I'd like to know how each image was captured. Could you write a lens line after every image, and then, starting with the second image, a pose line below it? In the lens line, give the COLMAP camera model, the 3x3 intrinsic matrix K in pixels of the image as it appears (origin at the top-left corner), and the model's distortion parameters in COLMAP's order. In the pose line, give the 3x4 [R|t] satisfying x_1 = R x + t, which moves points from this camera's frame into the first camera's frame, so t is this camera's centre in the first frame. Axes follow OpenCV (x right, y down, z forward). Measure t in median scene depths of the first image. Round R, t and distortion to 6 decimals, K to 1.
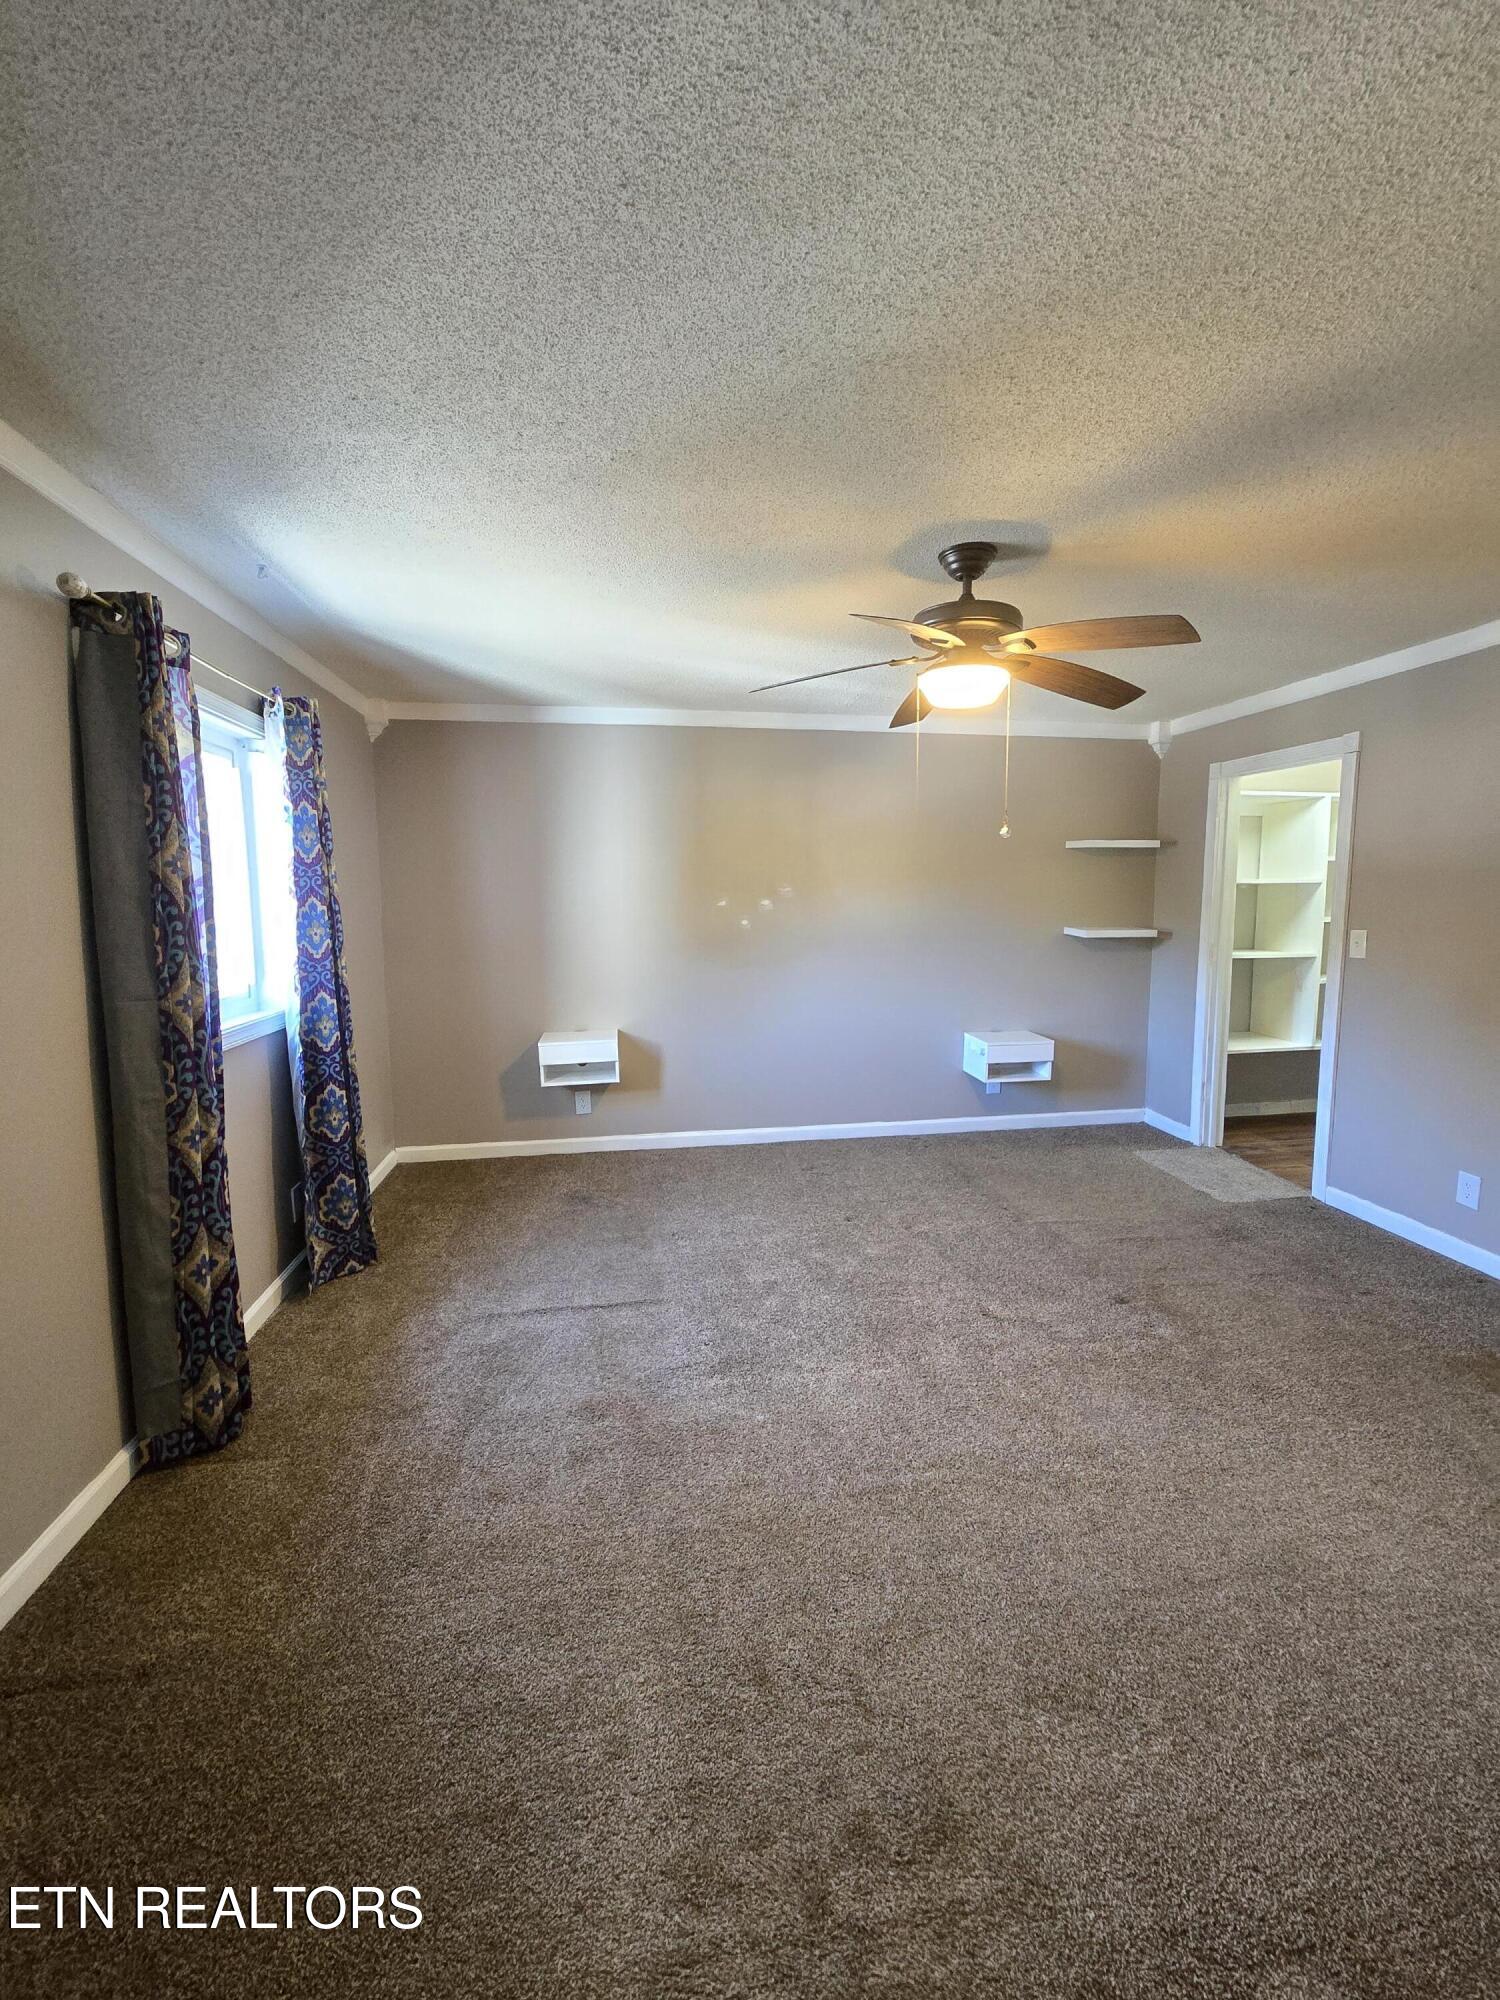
lens RADIAL K [[820.0, 0, 749.0], [0, 820.0, 988.3], [0, 0, 1]] dist [-0.004353, 0.002705]
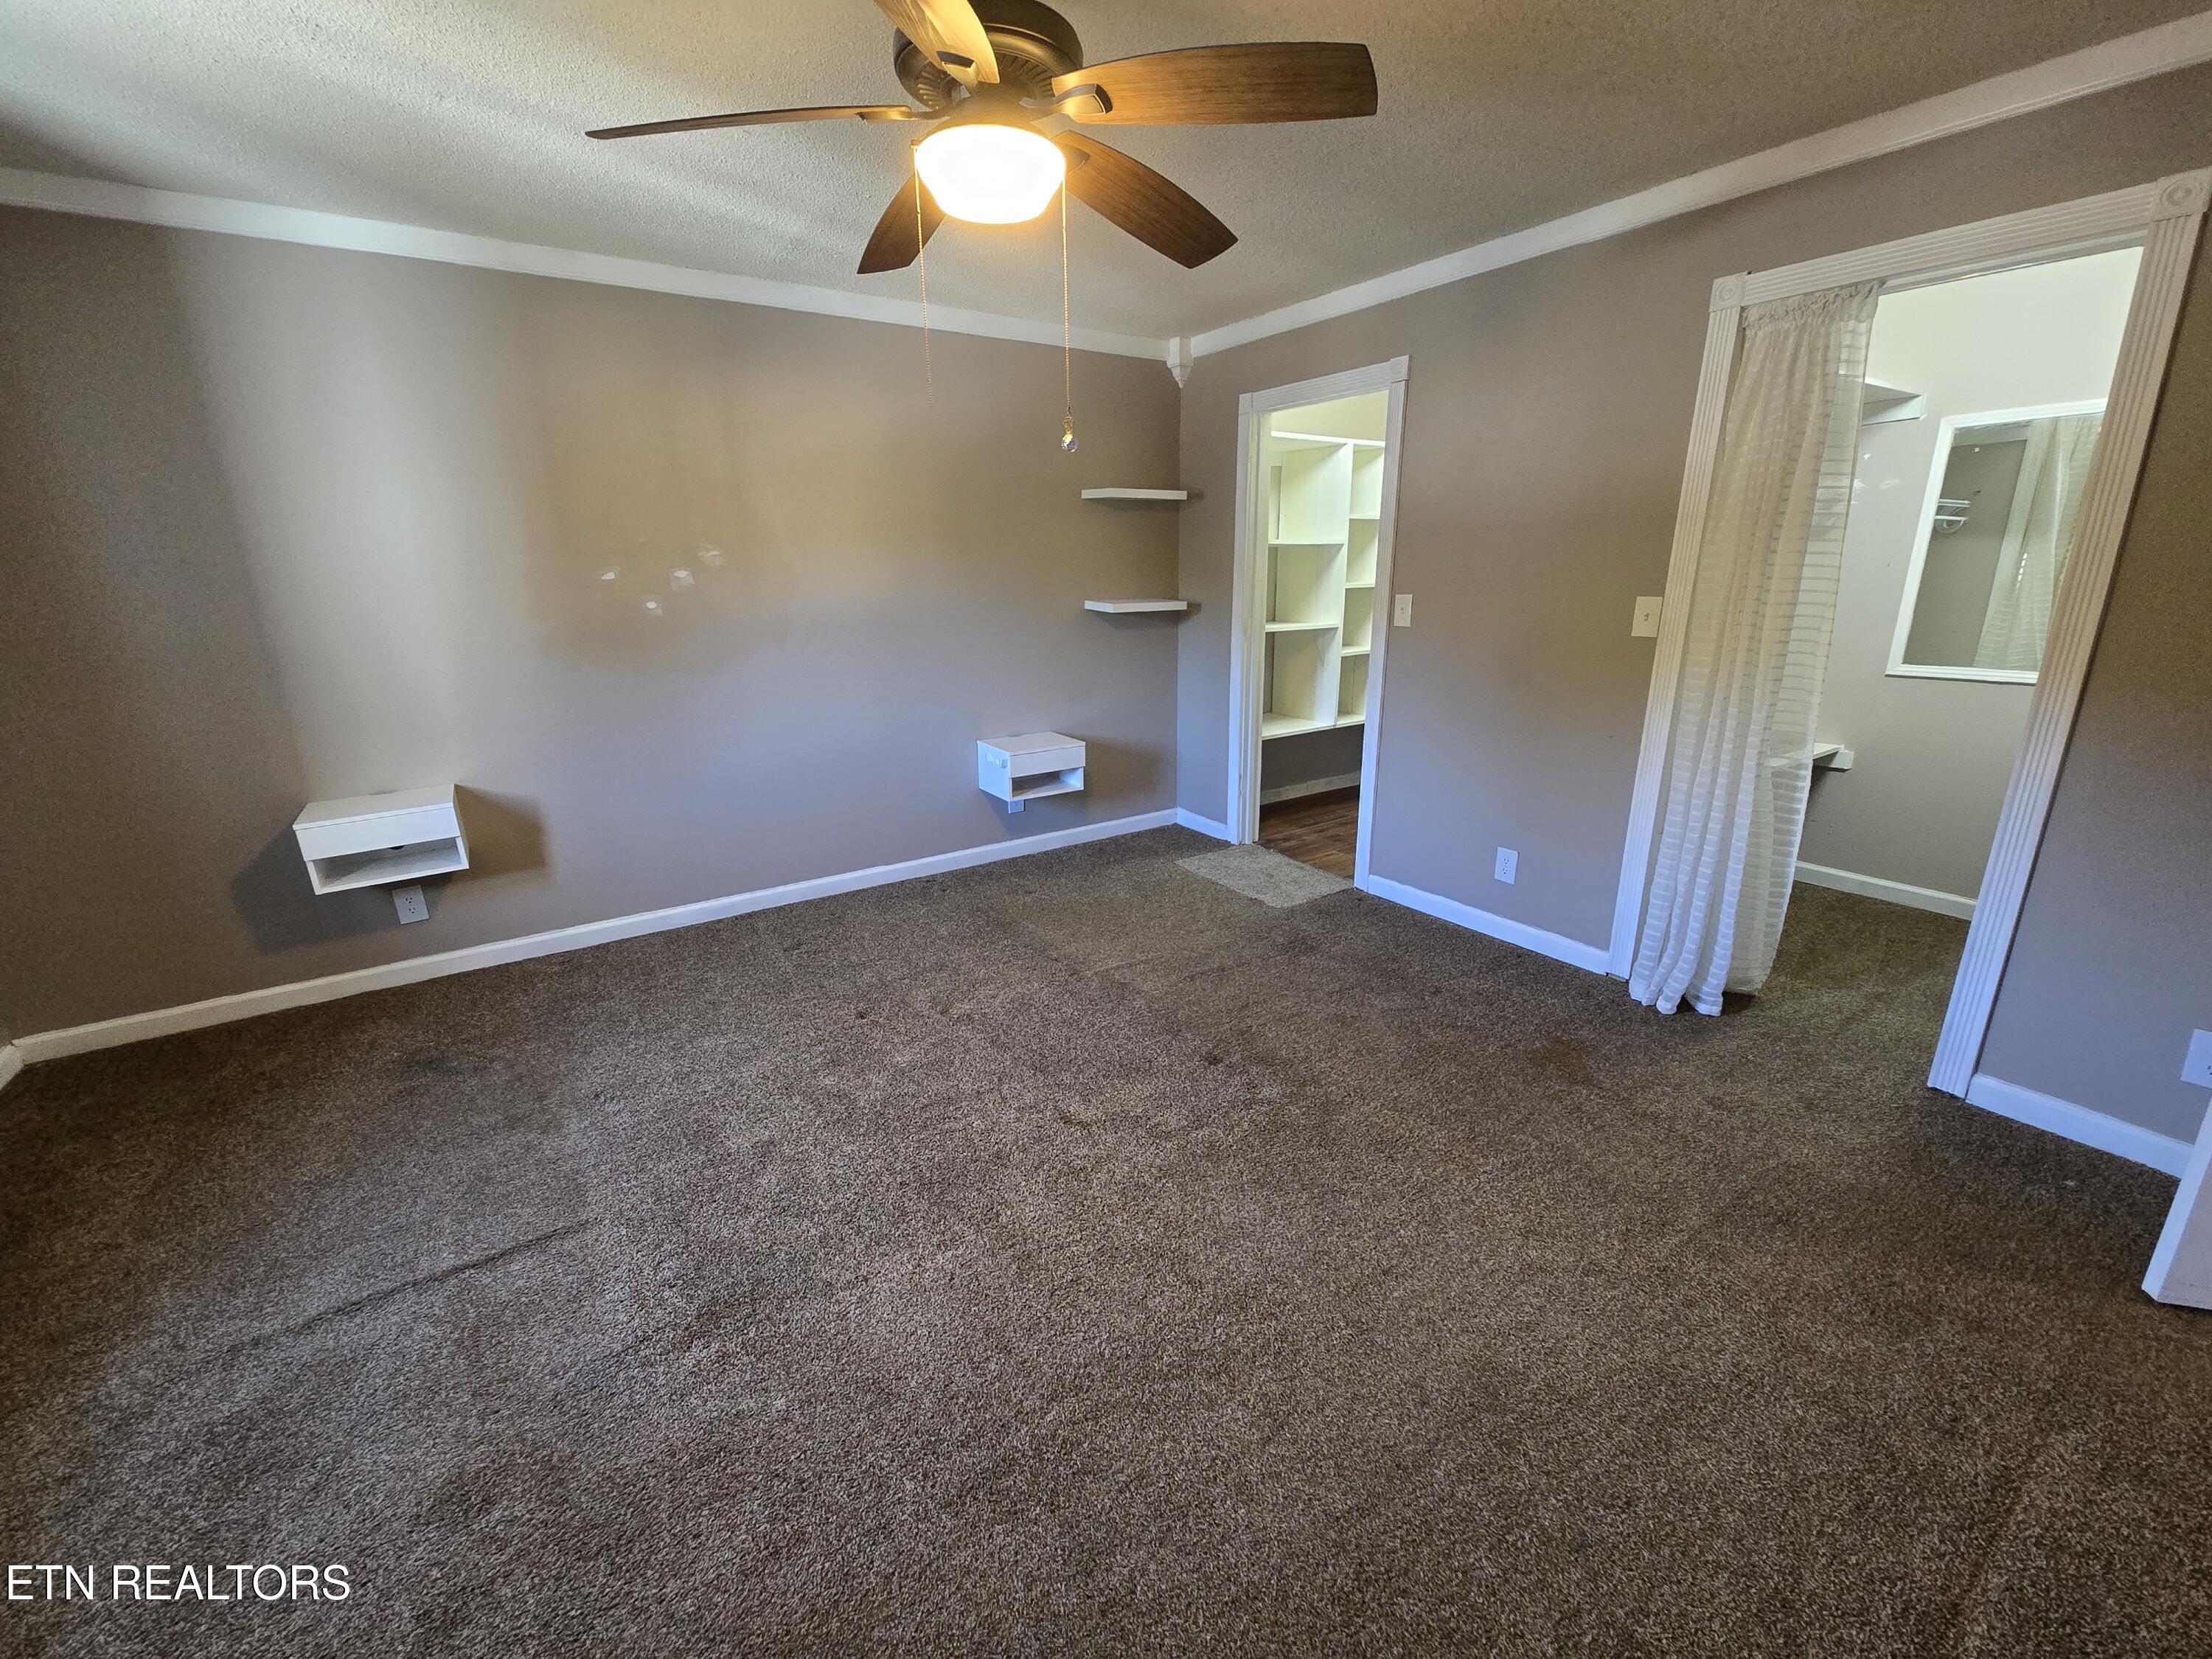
lens RADIAL K [[906.9, 0, 1089.6], [0, 906.9, 832.5], [0, 0, 1]] dist [-0.004353, 0.002705]
pose [[0.910130, -0.124999, 0.395017, 0.006583], [0.058261, 0.982543, 0.176680, -0.010248], [-0.410206, -0.137788, 0.901524, 0.210971]]
